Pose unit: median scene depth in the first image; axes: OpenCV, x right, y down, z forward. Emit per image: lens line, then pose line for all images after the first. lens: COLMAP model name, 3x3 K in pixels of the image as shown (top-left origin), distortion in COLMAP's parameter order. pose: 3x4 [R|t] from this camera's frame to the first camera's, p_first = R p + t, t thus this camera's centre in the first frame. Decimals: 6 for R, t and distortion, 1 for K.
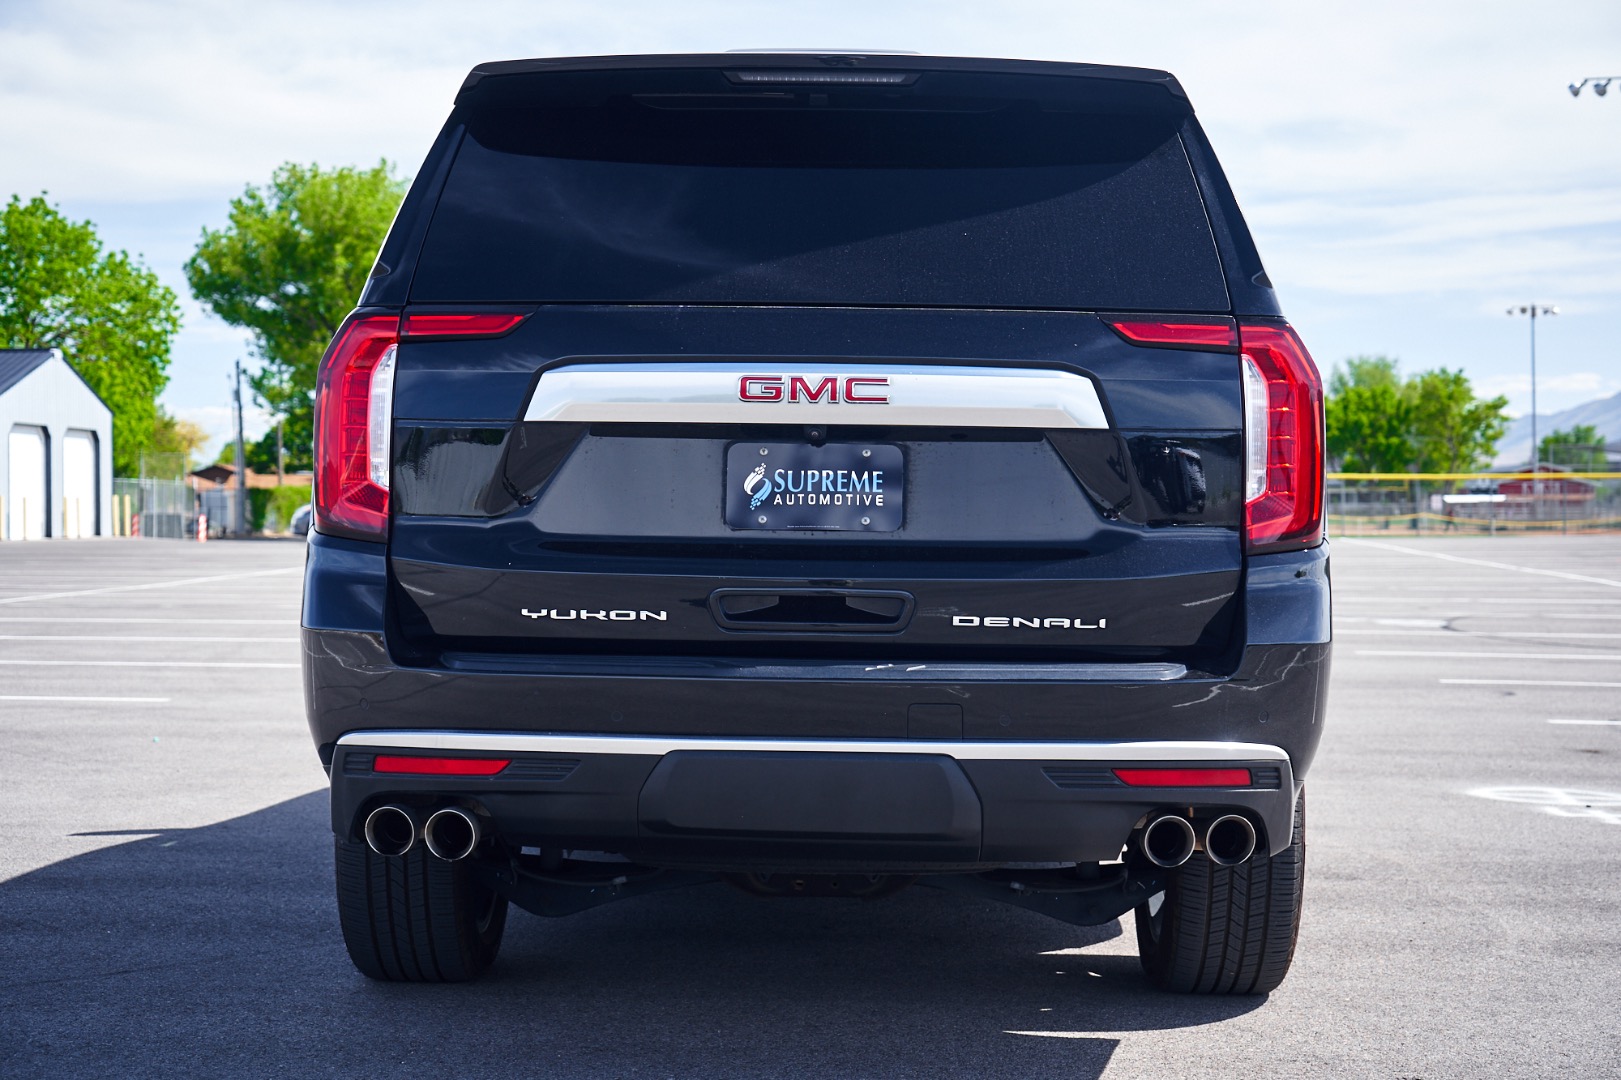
lens RADIAL K [[2459.2, 0, 810.5], [0, 2459.2, 540.0], [0, 0, 1]] dist [0.038820, 0.019117]
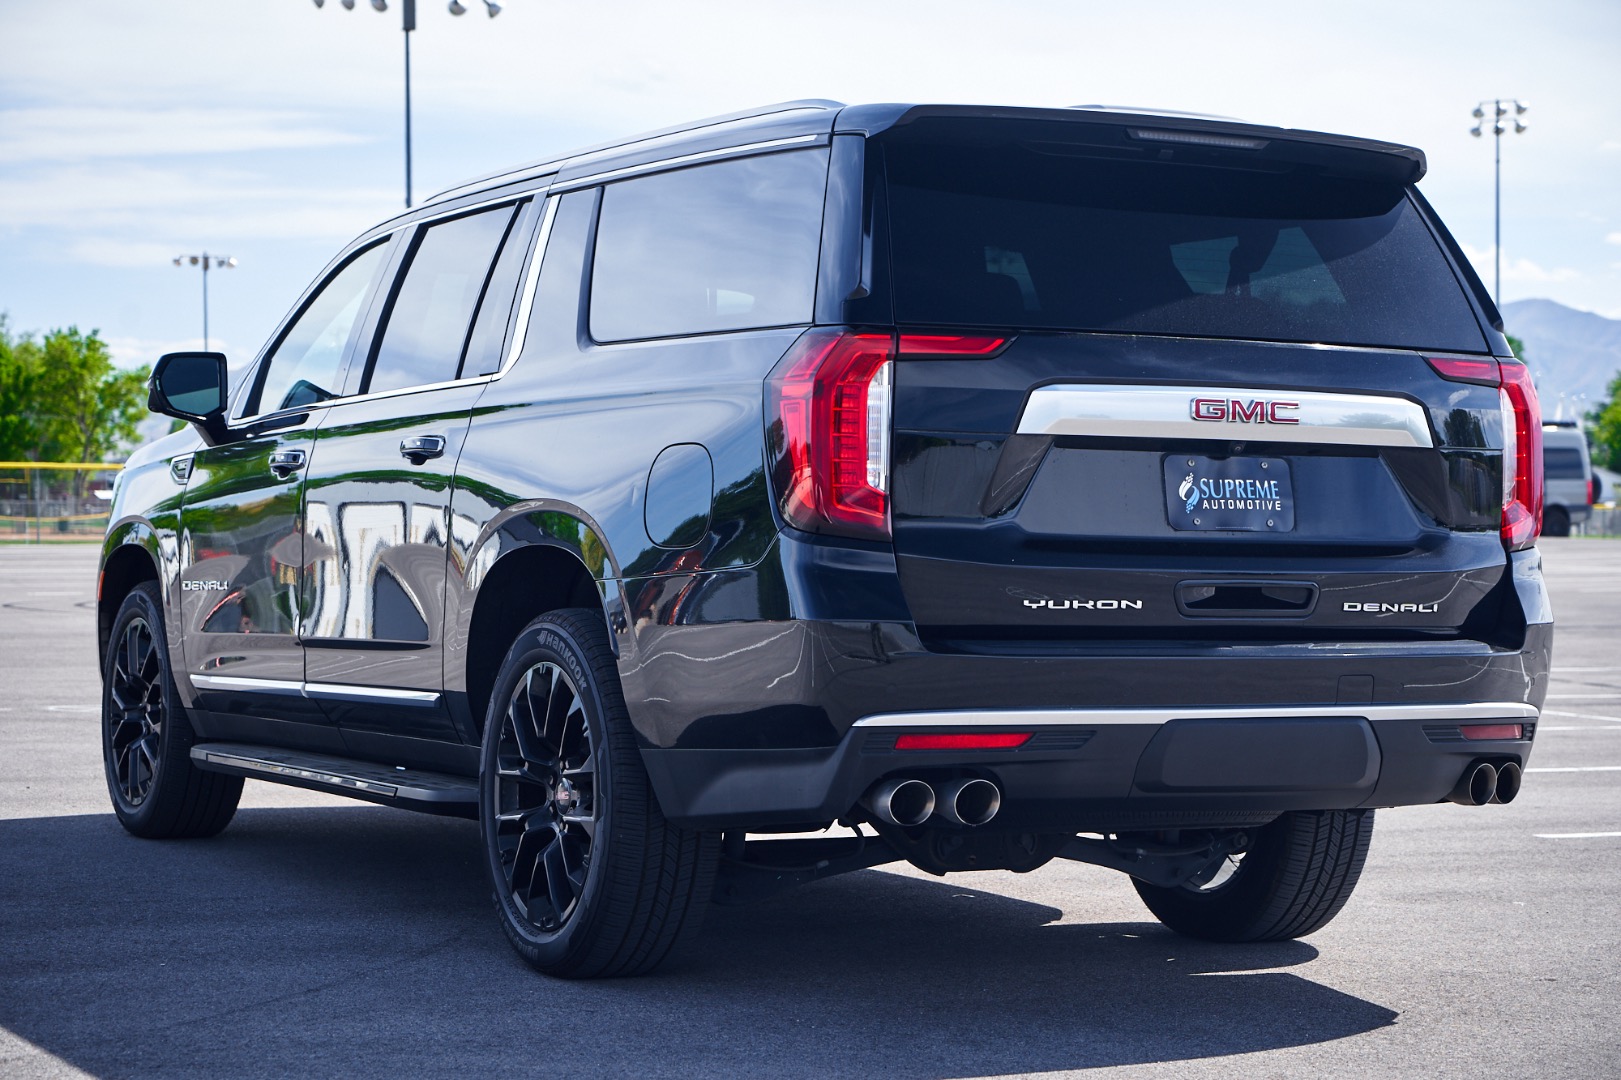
lens RADIAL K [[3178.1, 0, 810.5], [0, 3178.1, 540.0], [0, 0, 1]] dist [0.063710, 0.075928]
pose [[0.880584, 0.000560, 0.473889, -0.889740], [0.000490, 0.999998, -0.002092, 0.003447], [-0.473889, 0.002074, 0.880582, -0.236753]]
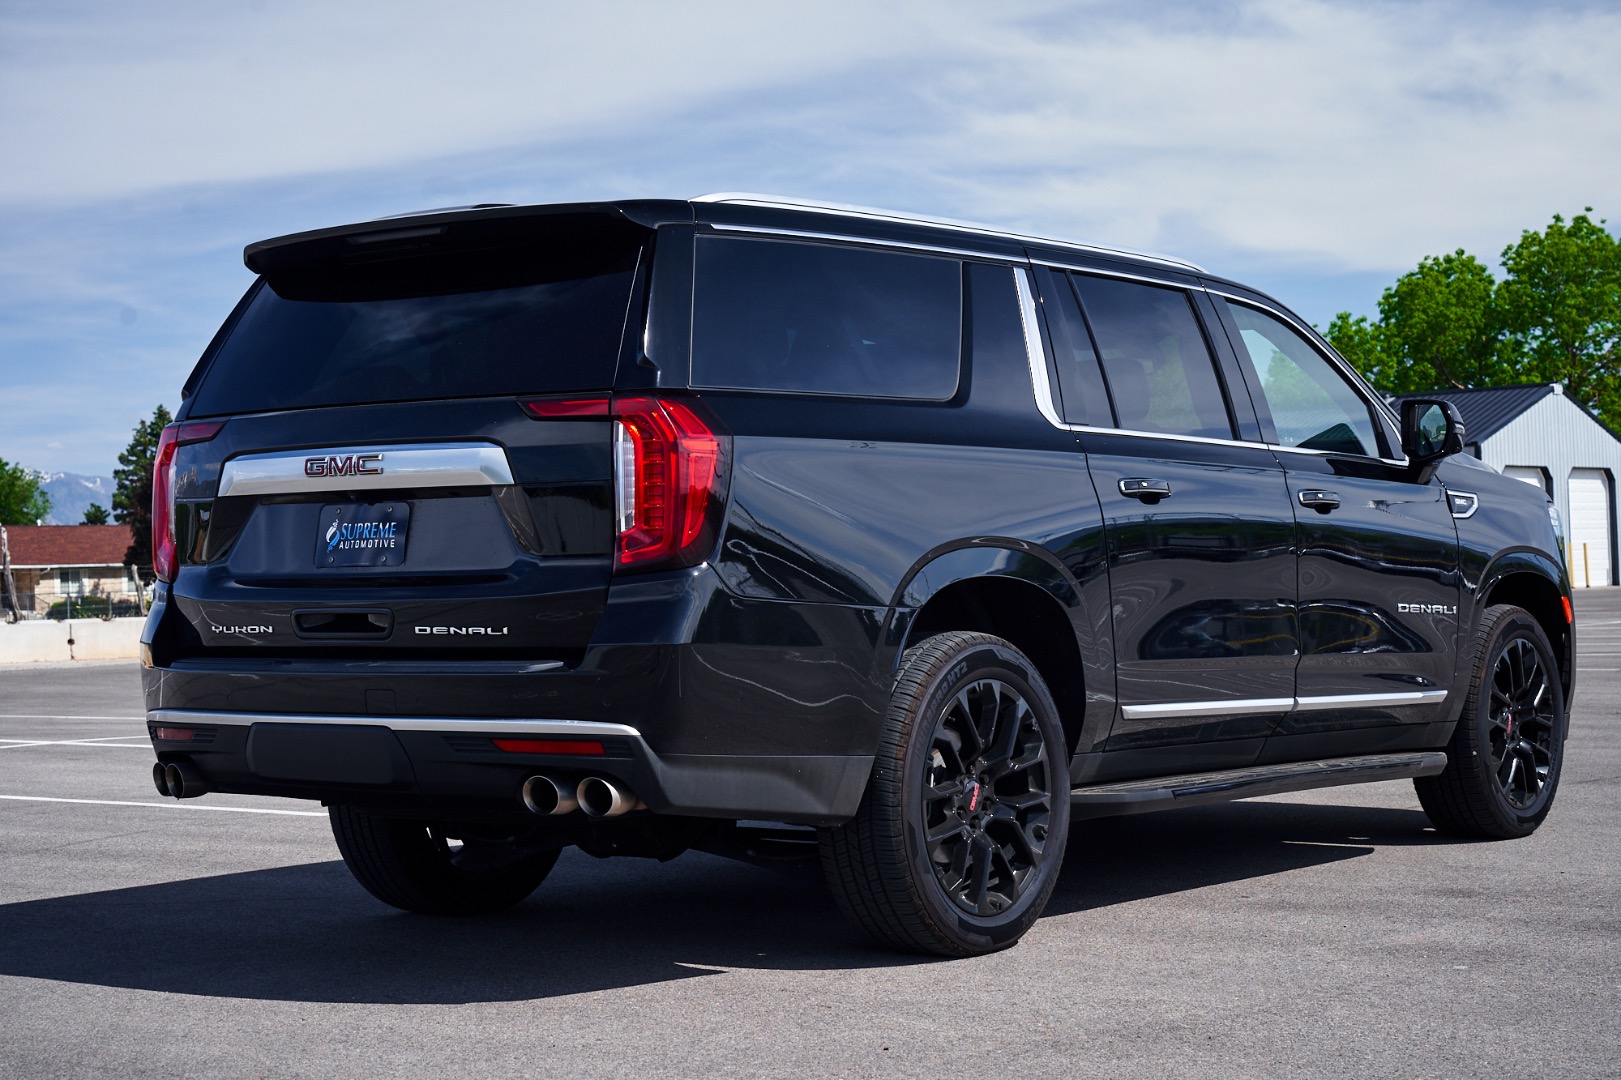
lens RADIAL K [[2826.9, 0, 810.5], [0, 2826.9, 540.0], [0, 0, 1]] dist [-0.007840, -0.064782]
pose [[0.807875, -0.032388, -0.588463, 1.141103], [0.021395, 0.999442, -0.025637, 0.027340], [0.588966, 0.008121, 0.808117, -0.136467]]
